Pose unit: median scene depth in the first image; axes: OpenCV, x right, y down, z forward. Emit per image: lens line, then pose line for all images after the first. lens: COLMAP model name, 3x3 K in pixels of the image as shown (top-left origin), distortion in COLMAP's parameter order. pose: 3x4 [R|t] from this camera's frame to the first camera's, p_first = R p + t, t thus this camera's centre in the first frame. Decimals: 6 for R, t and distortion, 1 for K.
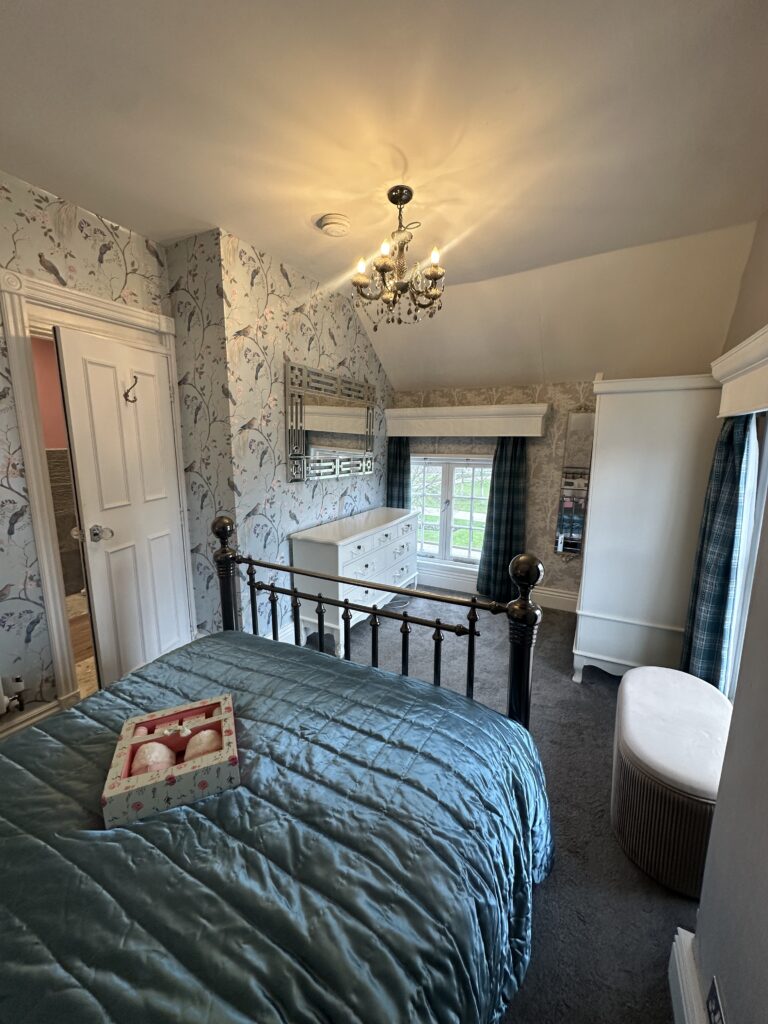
lens RADIAL K [[407.3, 0, 385.3], [0, 407.3, 506.8], [0, 0, 1]] dist [0.000821, 0.000078]
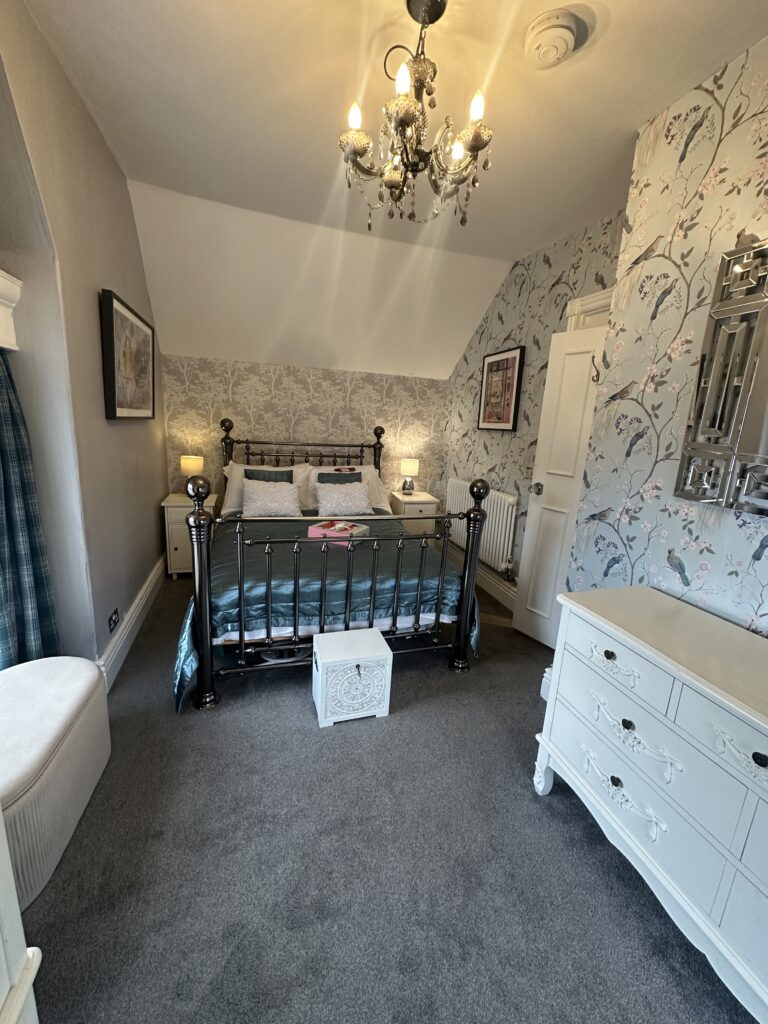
lens RADIAL K [[407.3, 0, 387.5], [0, 407.3, 506.4], [0, 0, 1]] dist [0.000821, 0.000078]
pose [[-0.693986, 0.110774, -0.711416, 0.444067], [-0.173840, 0.933079, 0.314870, -0.164145], [0.698687, 0.342188, -0.628287, 1.179458]]
